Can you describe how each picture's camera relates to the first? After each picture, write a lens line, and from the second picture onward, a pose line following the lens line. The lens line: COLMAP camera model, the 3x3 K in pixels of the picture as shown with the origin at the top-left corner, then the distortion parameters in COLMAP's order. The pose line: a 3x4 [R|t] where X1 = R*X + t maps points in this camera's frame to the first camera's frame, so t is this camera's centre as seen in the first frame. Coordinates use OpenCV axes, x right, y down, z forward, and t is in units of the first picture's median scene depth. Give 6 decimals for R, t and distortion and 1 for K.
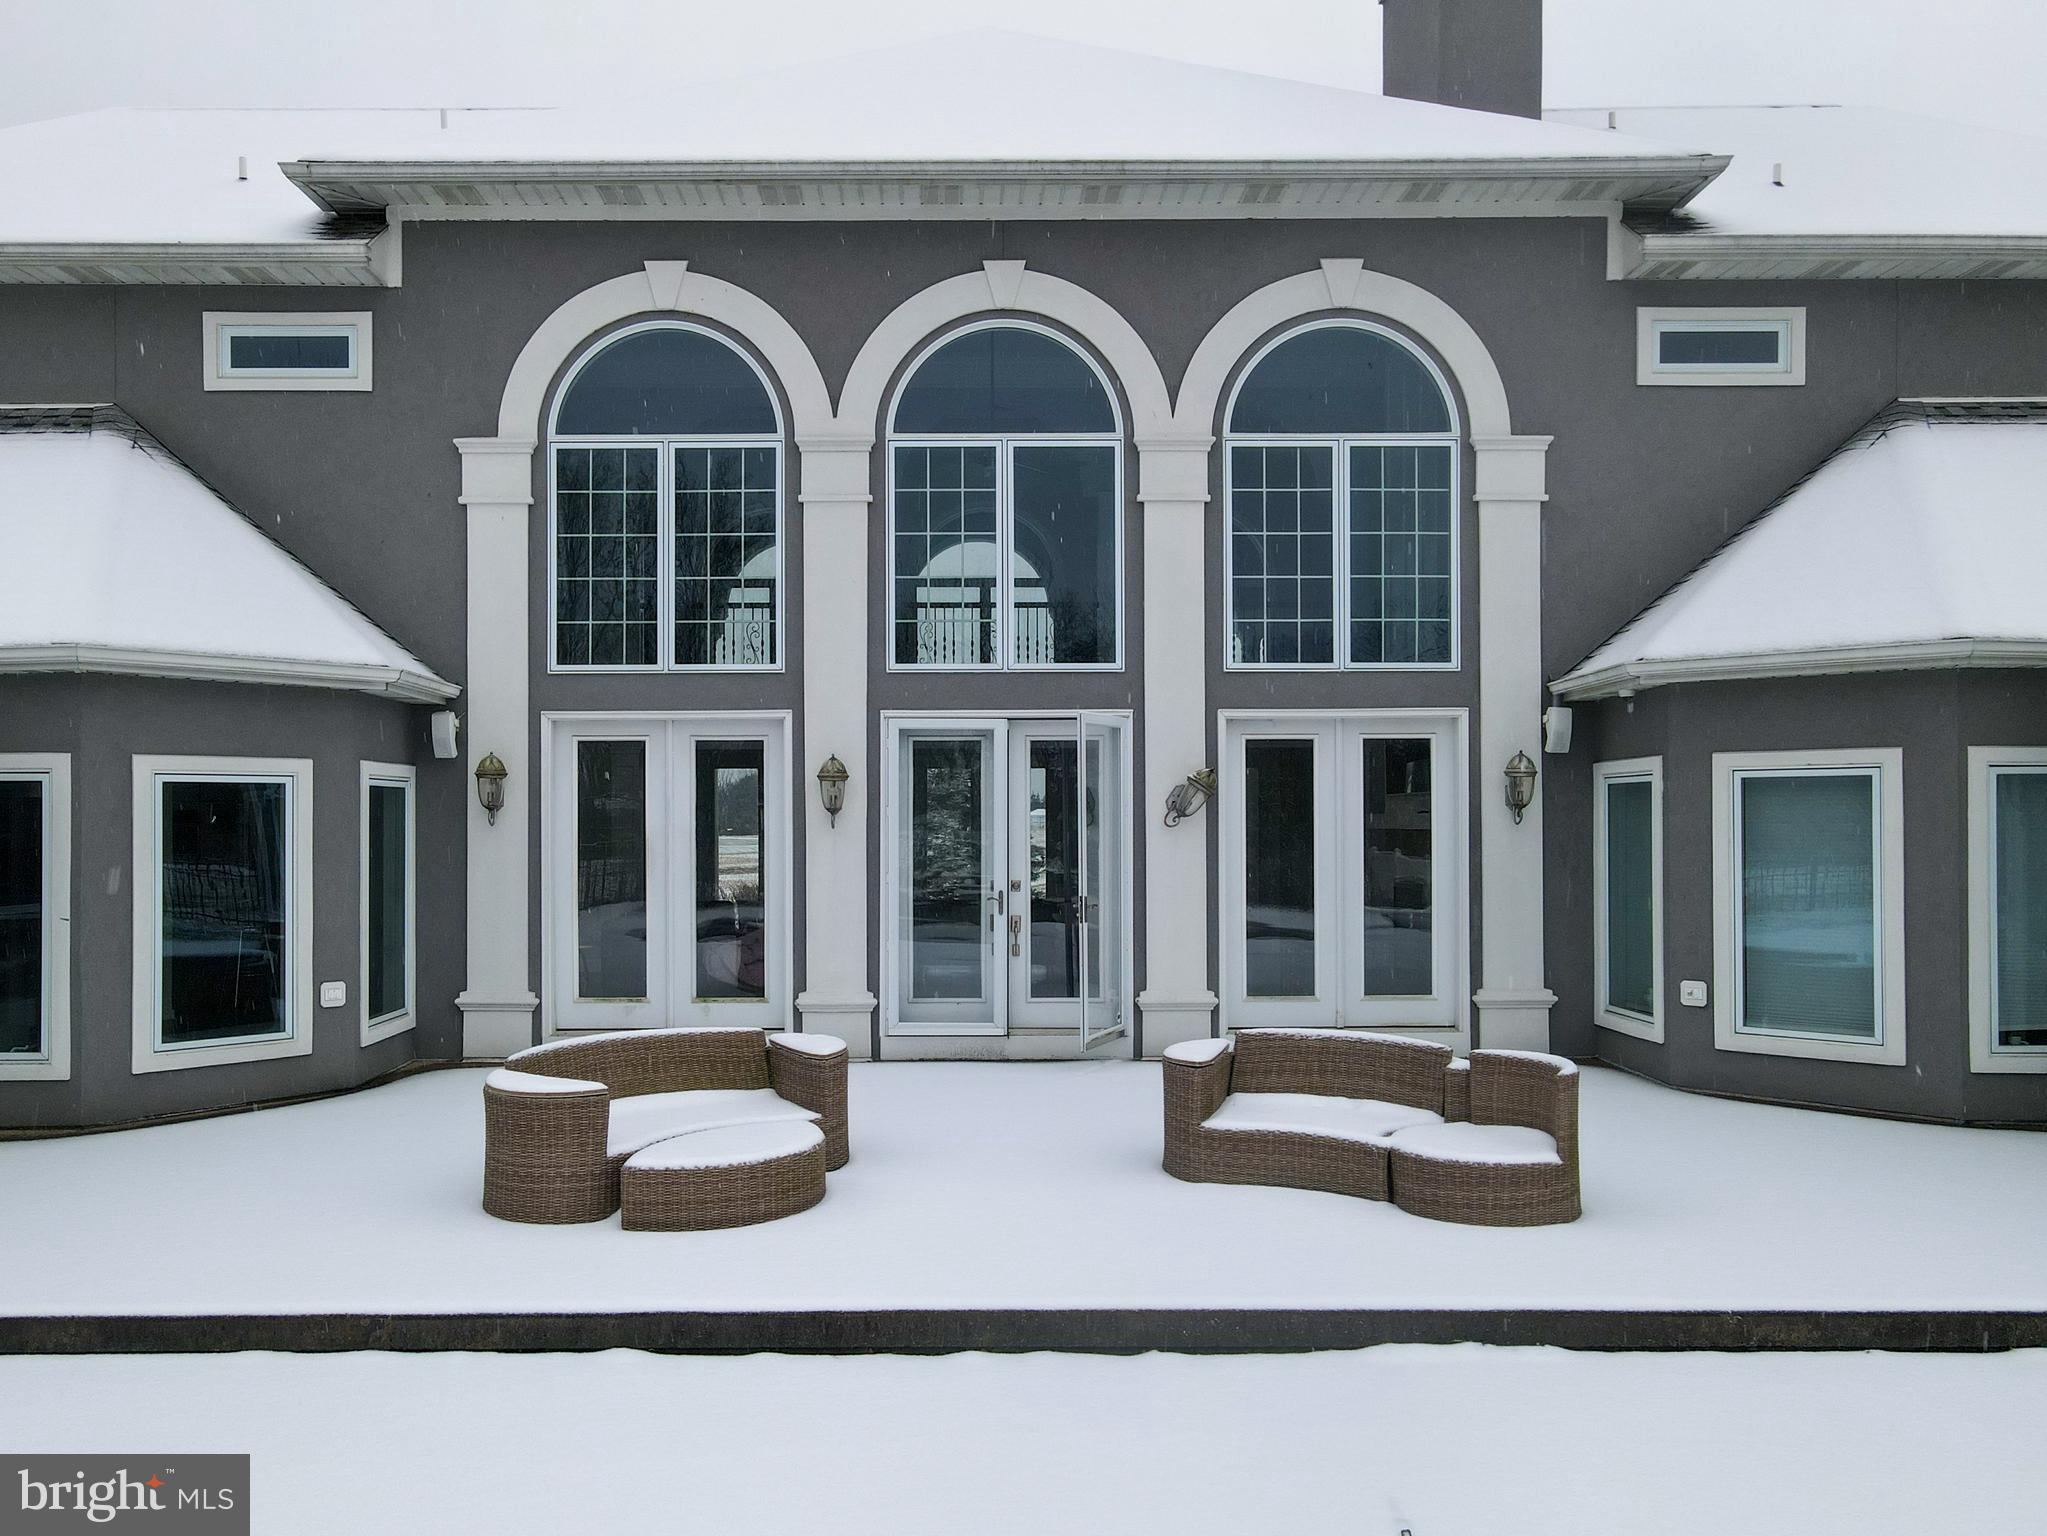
lens RADIAL K [[1615.2, 0, 946.3], [0, 1615.2, 803.4], [0, 0, 1]] dist [0.009377, 0.016514]
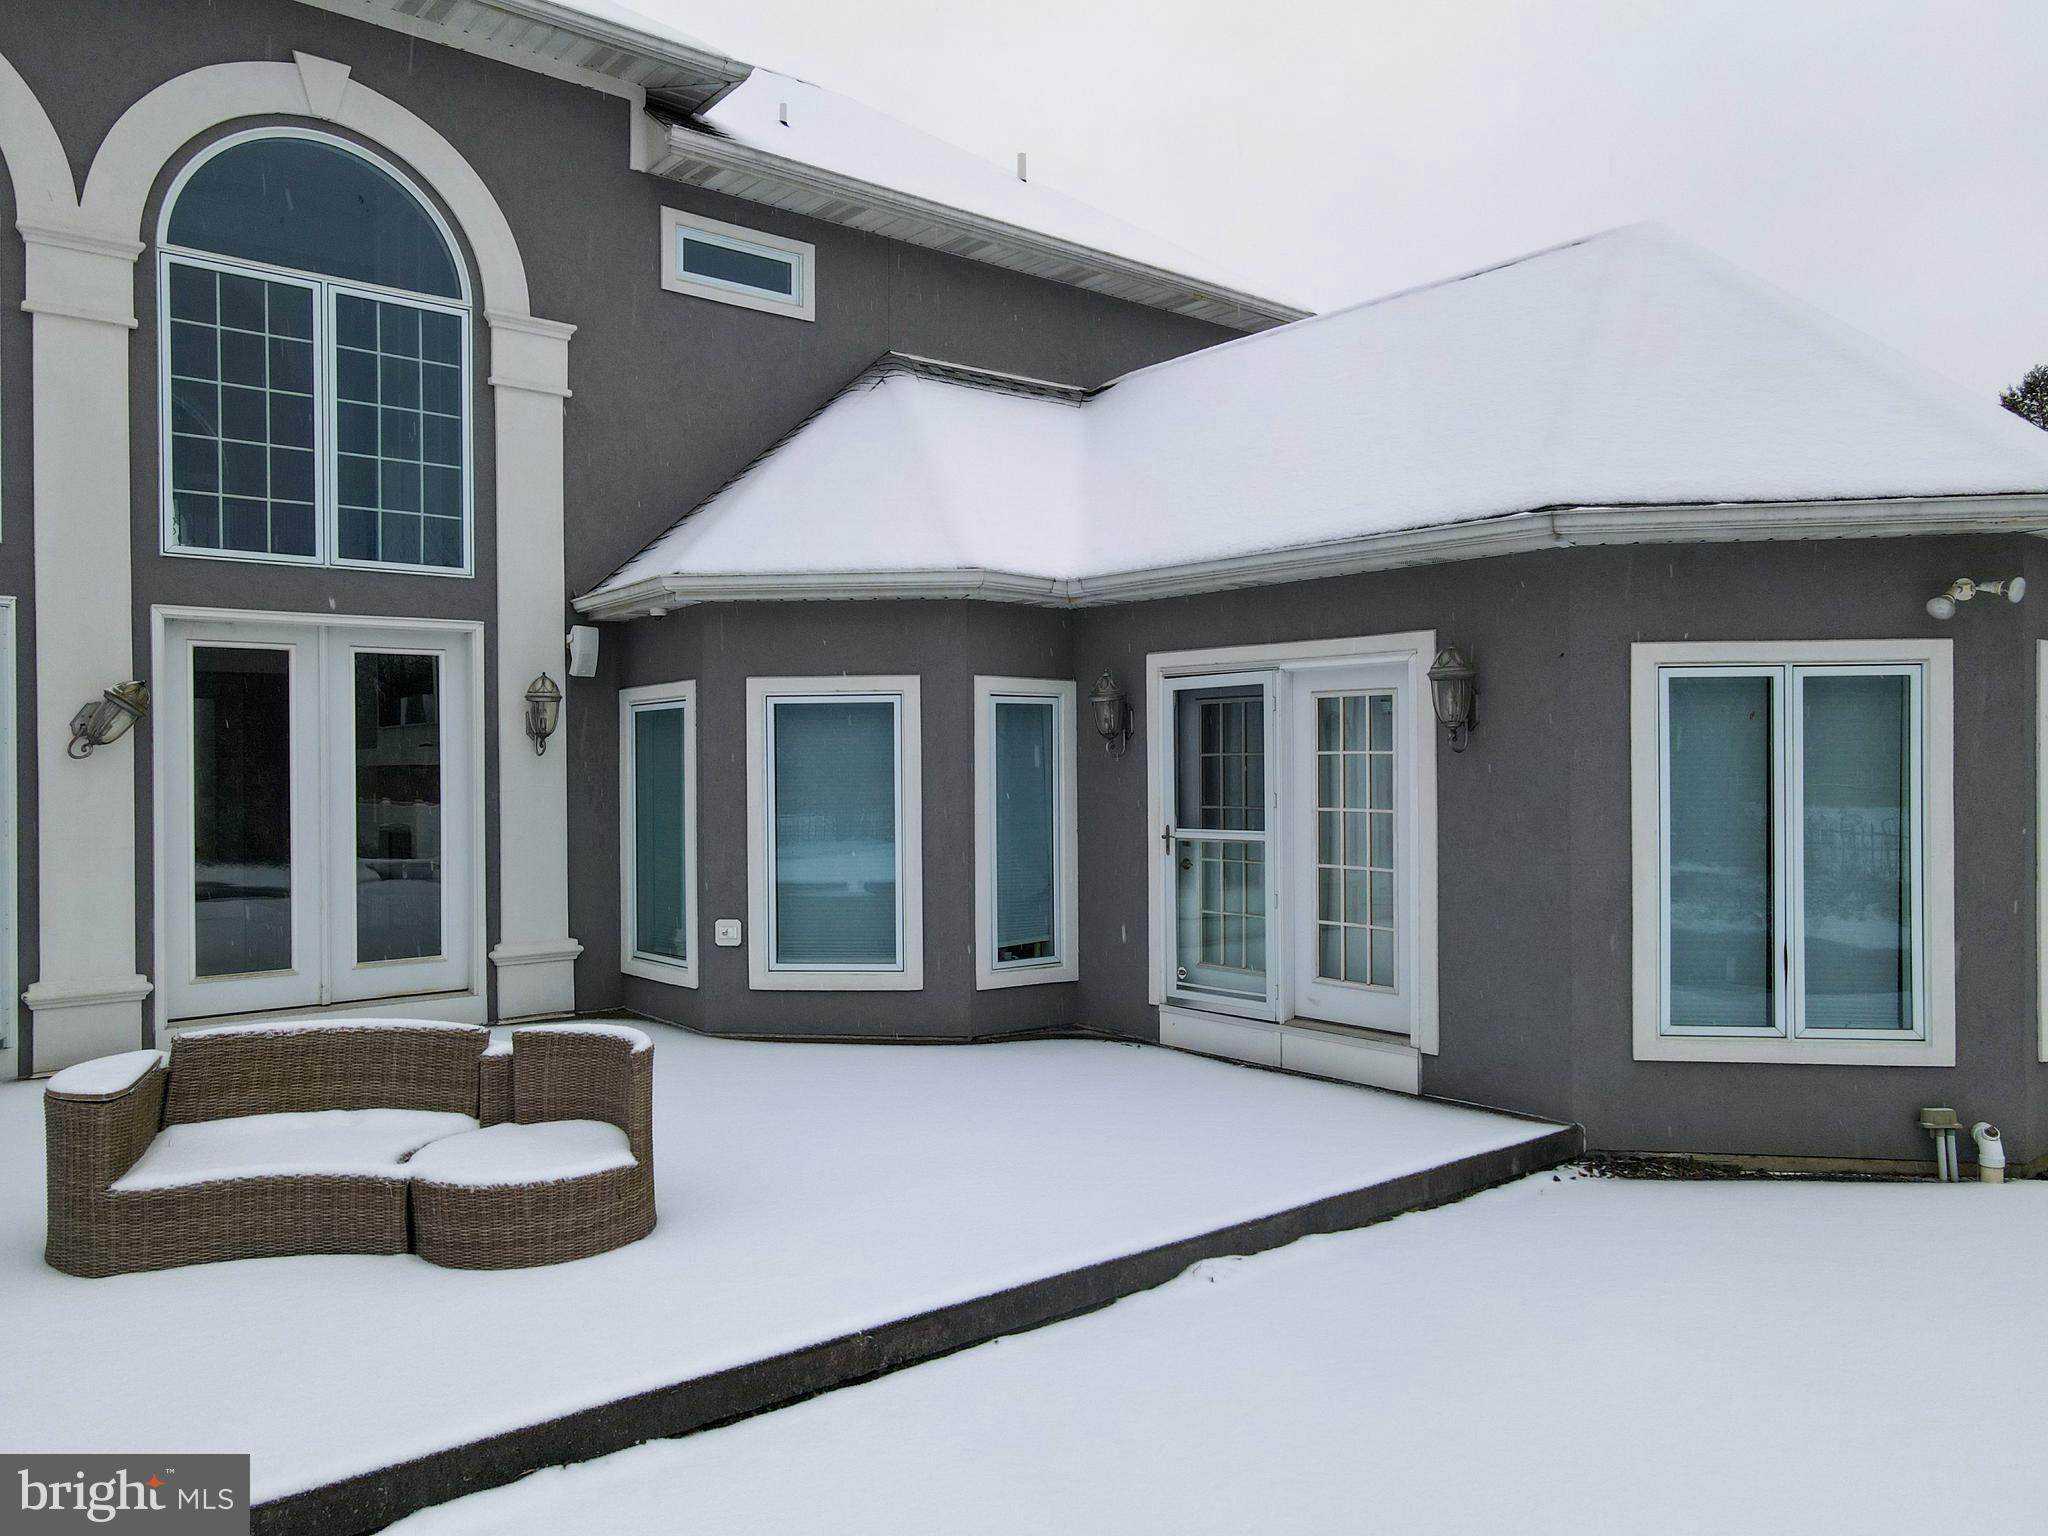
lens RADIAL K [[1511.8, 0, 1028.4], [0, 1511.8, 766.5], [0, 0, 1]] dist [-0.000020, 0.030484]
pose [[0.776490, -0.002894, 0.630123, 0.038202], [-0.000516, 0.999986, 0.005228, 0.014336], [-0.630130, -0.004385, 0.776477, 0.184901]]
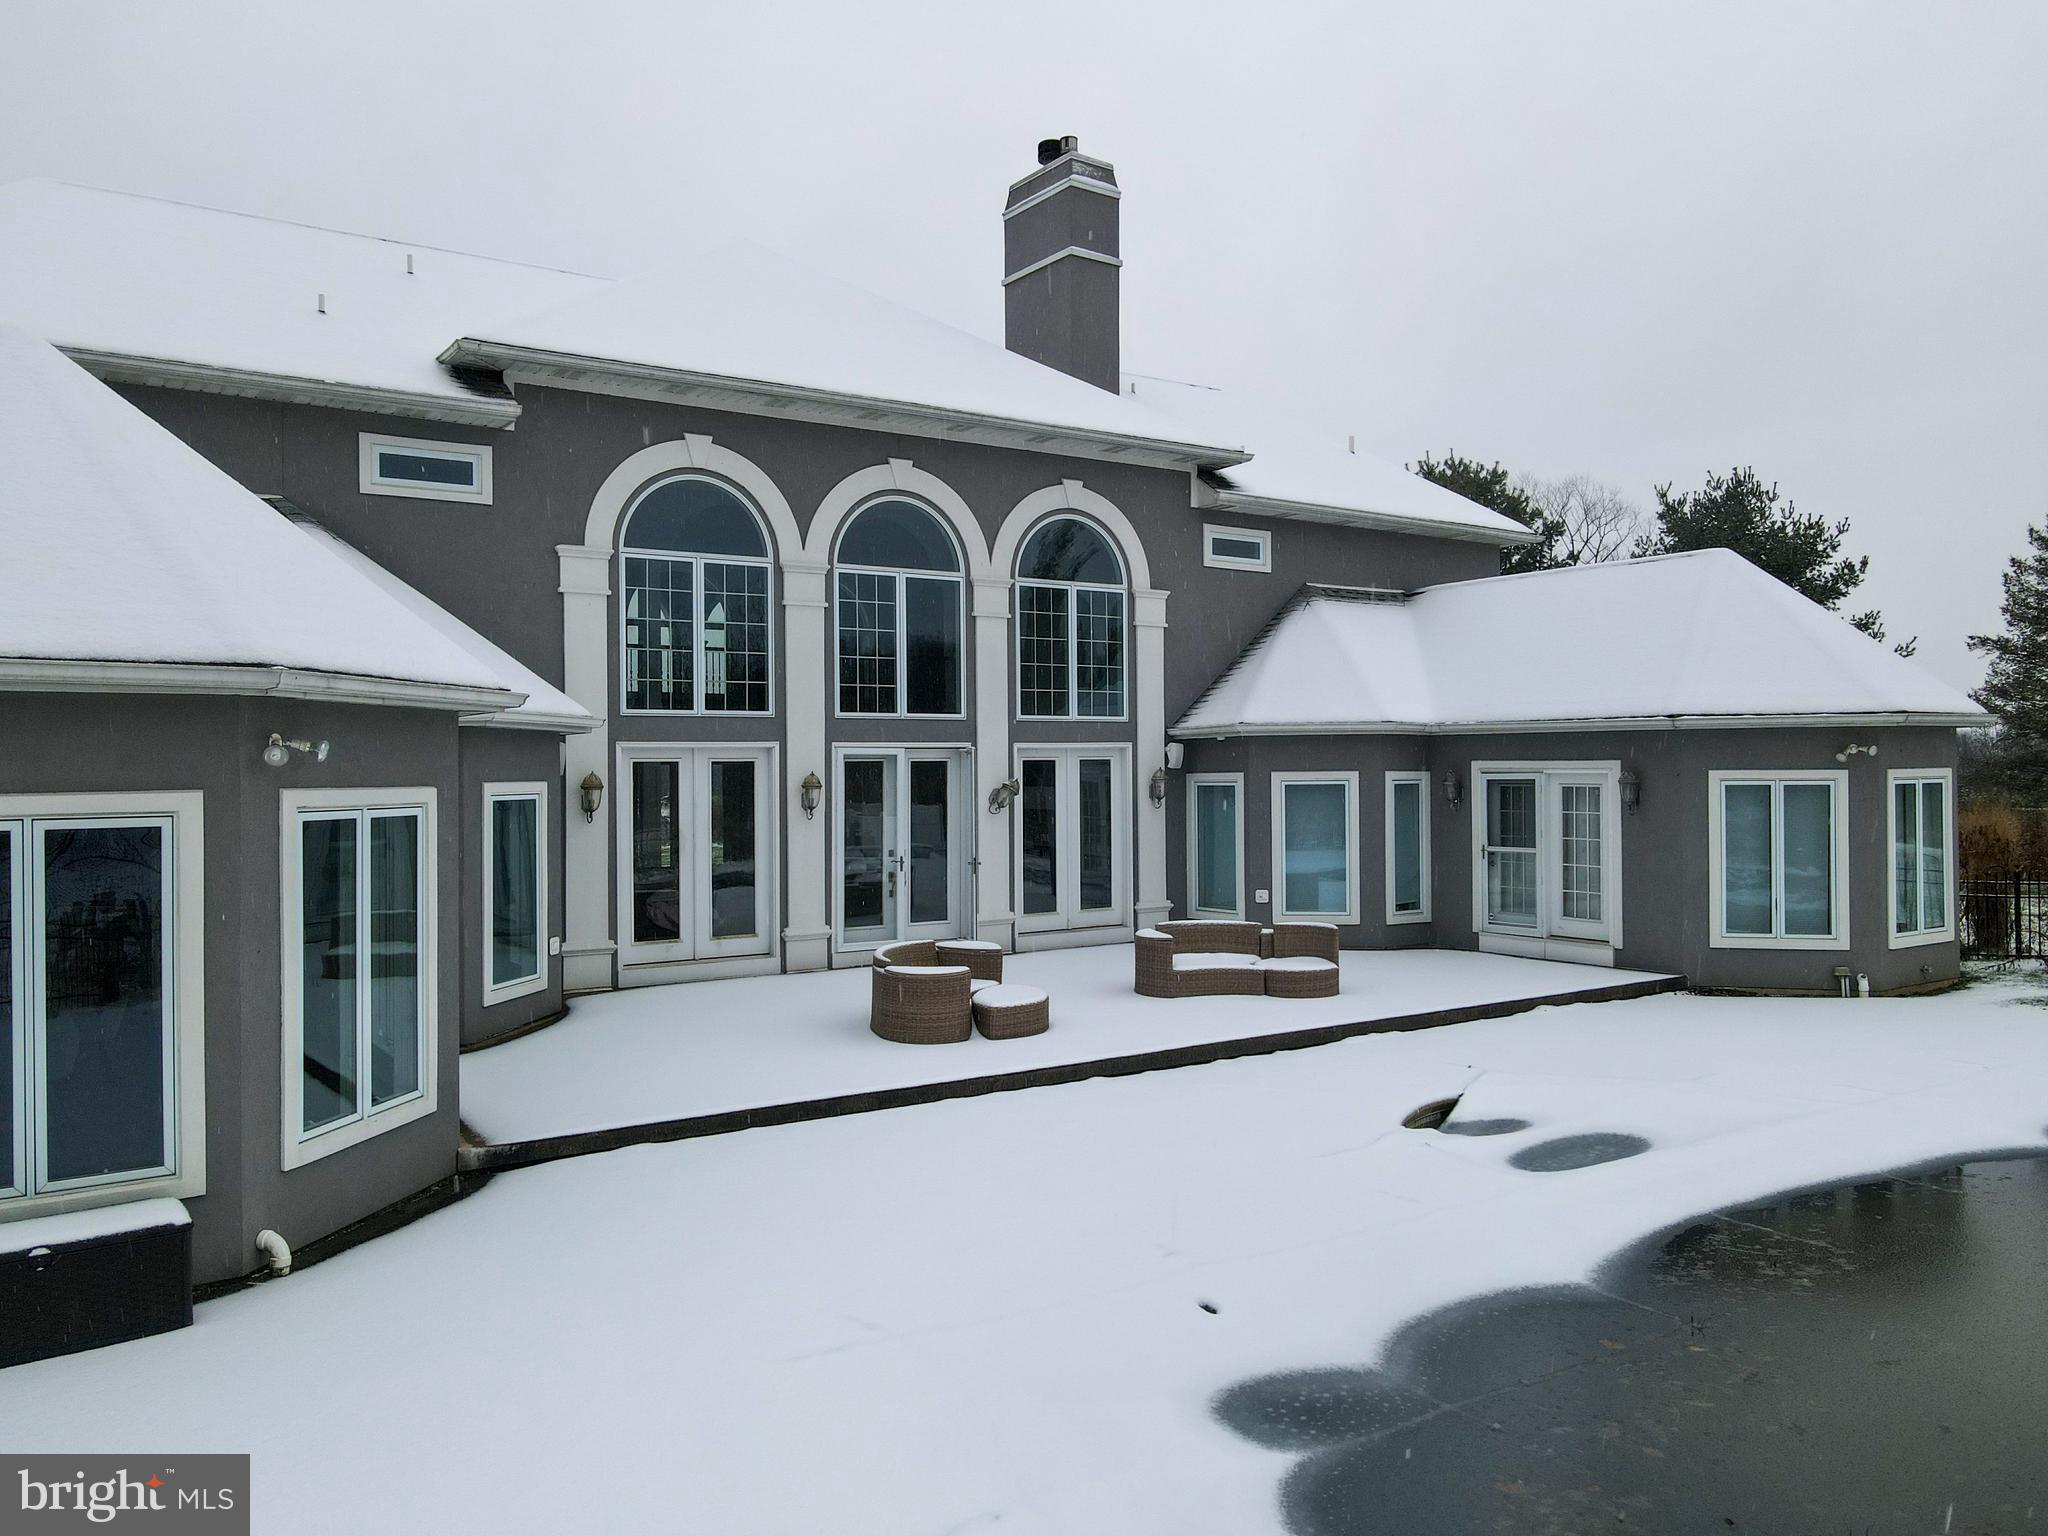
lens RADIAL K [[1511.8, 0, 1023.2], [0, 1511.8, 764.1], [0, 0, 1]] dist [-0.000020, 0.030484]
pose [[0.830169, -0.002793, 0.557506, -0.697027], [0.001247, 0.999994, 0.003153, -0.041041], [-0.557511, -0.001923, 0.830167, -0.303160]]
